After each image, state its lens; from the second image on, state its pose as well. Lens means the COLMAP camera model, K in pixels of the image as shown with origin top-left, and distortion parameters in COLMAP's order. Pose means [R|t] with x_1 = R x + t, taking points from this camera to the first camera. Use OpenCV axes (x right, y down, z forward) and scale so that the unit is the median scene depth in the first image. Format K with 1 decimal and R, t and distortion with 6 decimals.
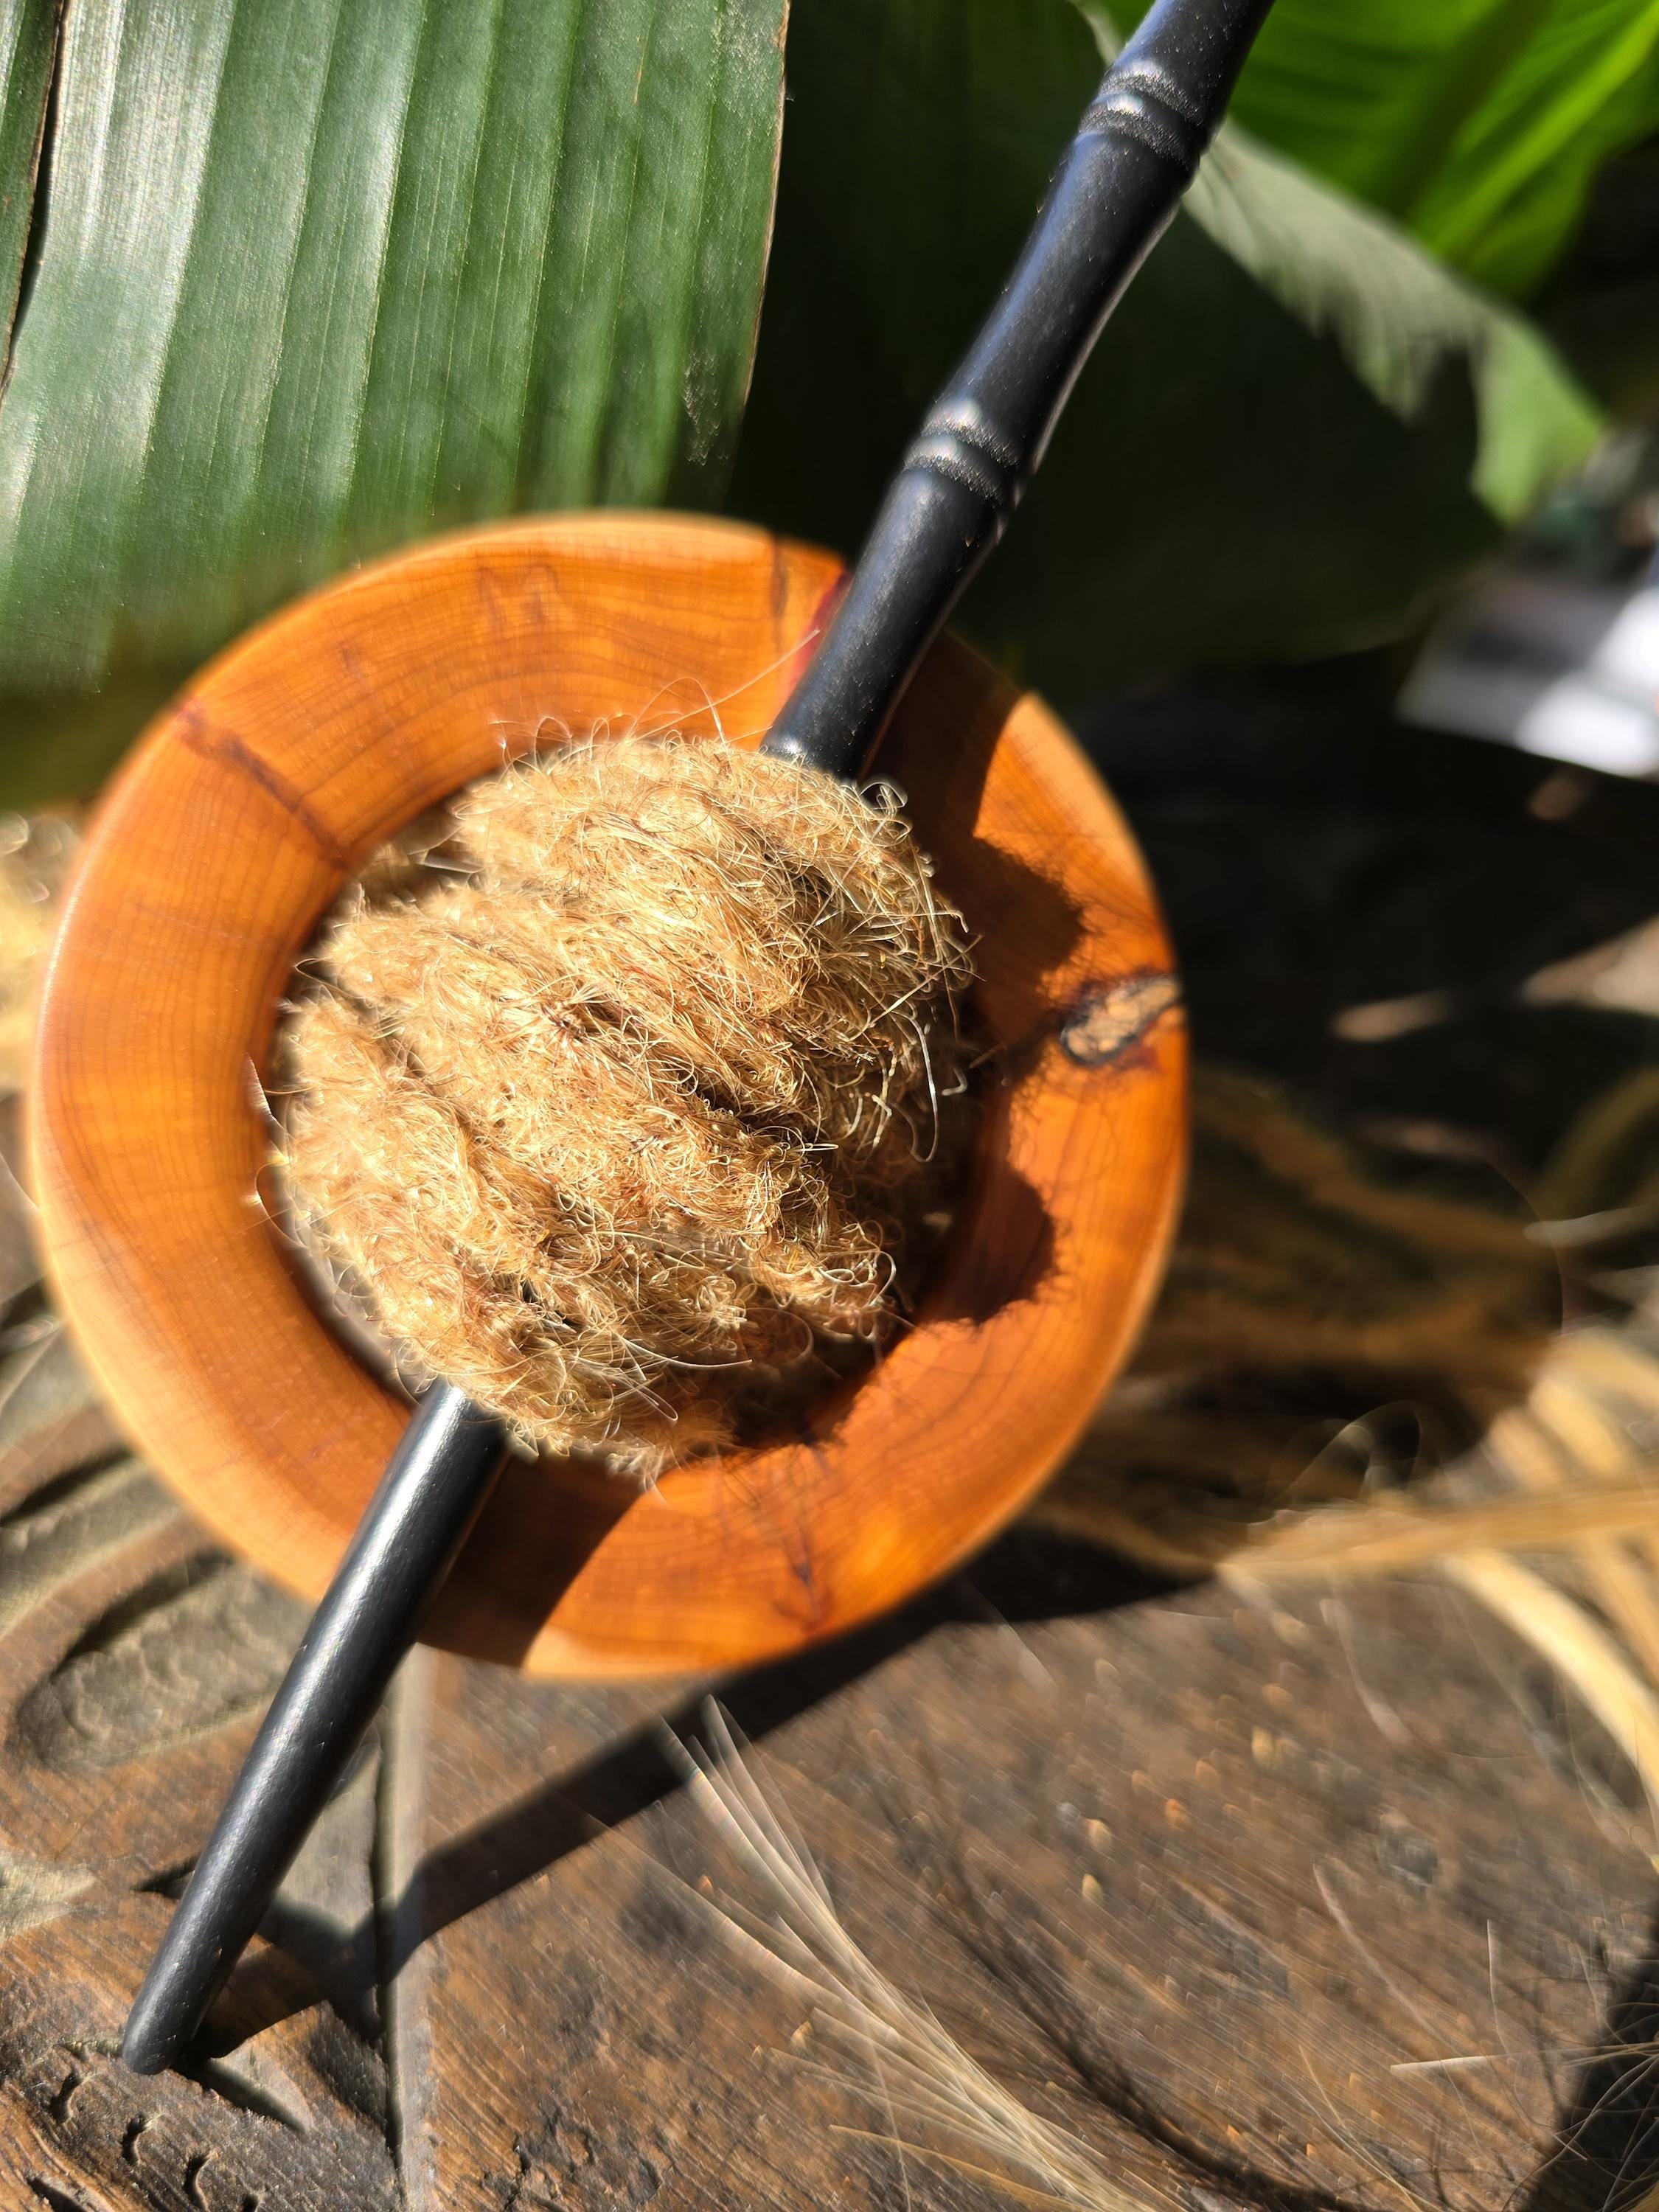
lens RADIAL K [[1670.6, 0, 829.5], [0, 1670.6, 1106.0], [0, 0, 1]] dist [-0.059260, 0.017608]
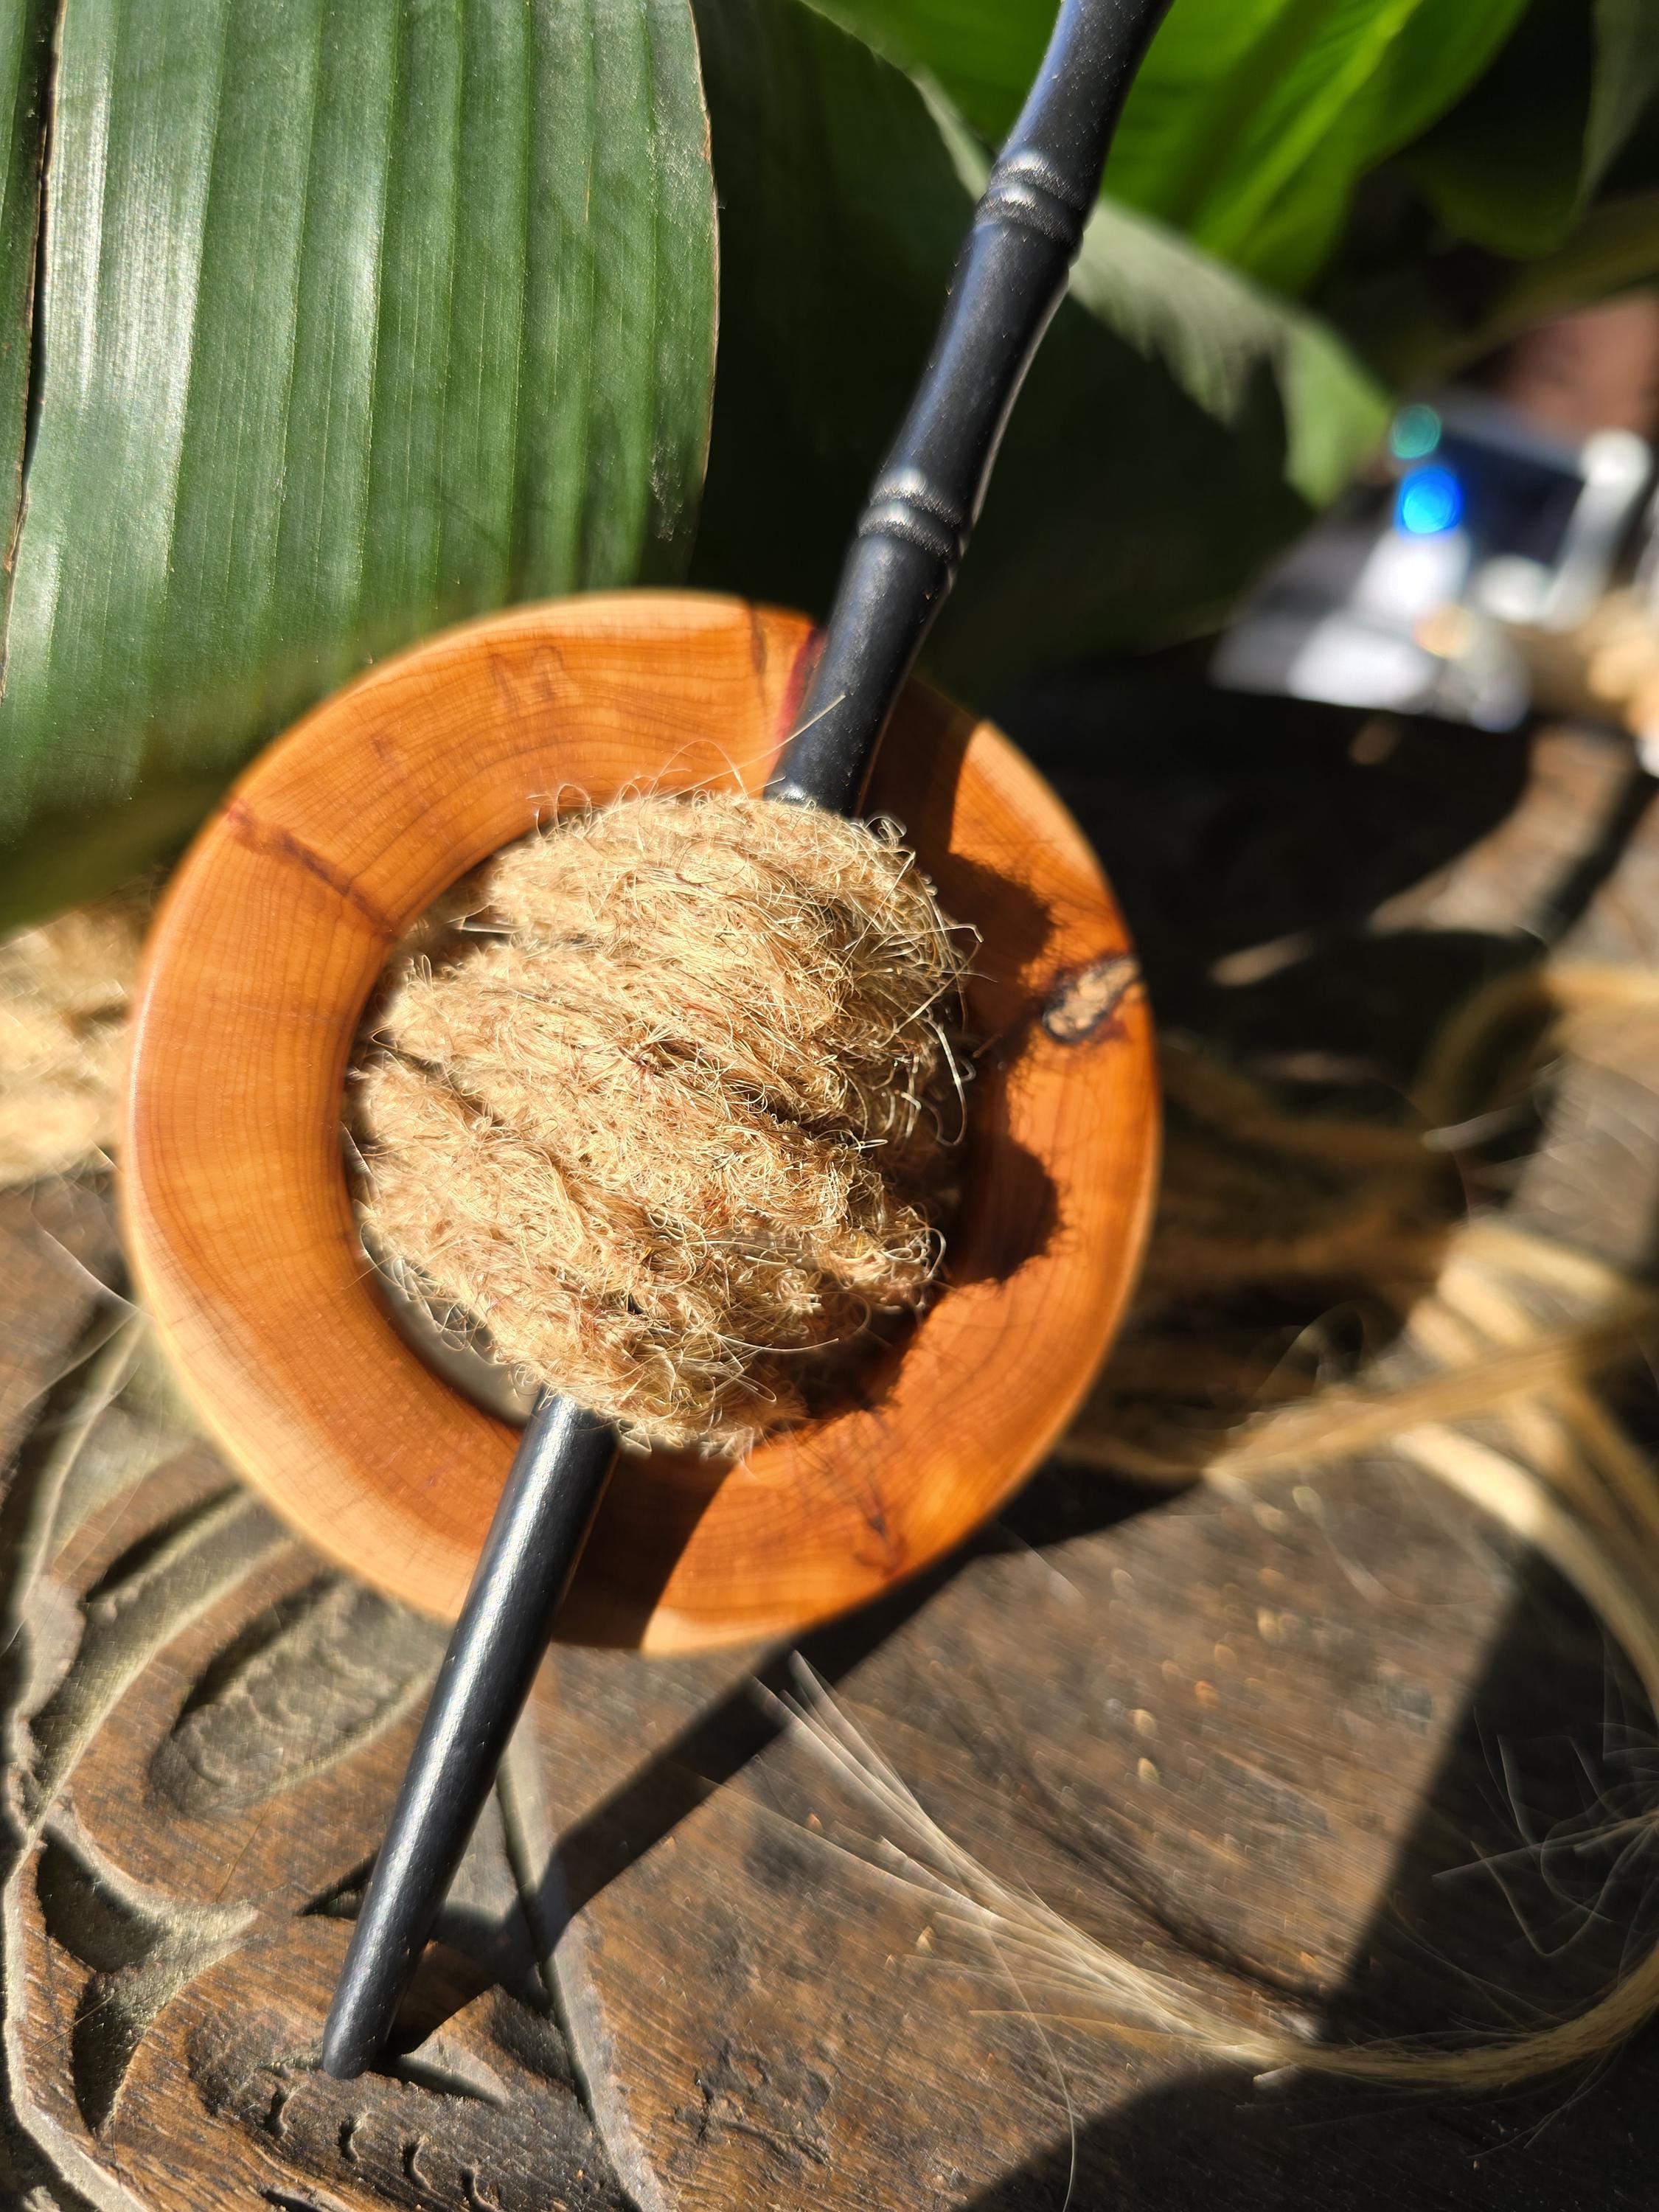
lens RADIAL K [[1704.7, 0, 788.0], [0, 1704.7, 1080.4], [0, 0, 1]] dist [-0.040427, 0.002625]
pose [[0.986222, -0.117039, 0.116907, -0.180338], [0.117195, 0.993093, 0.005564, -0.029345], [-0.116751, 0.008214, 0.993127, -0.131803]]
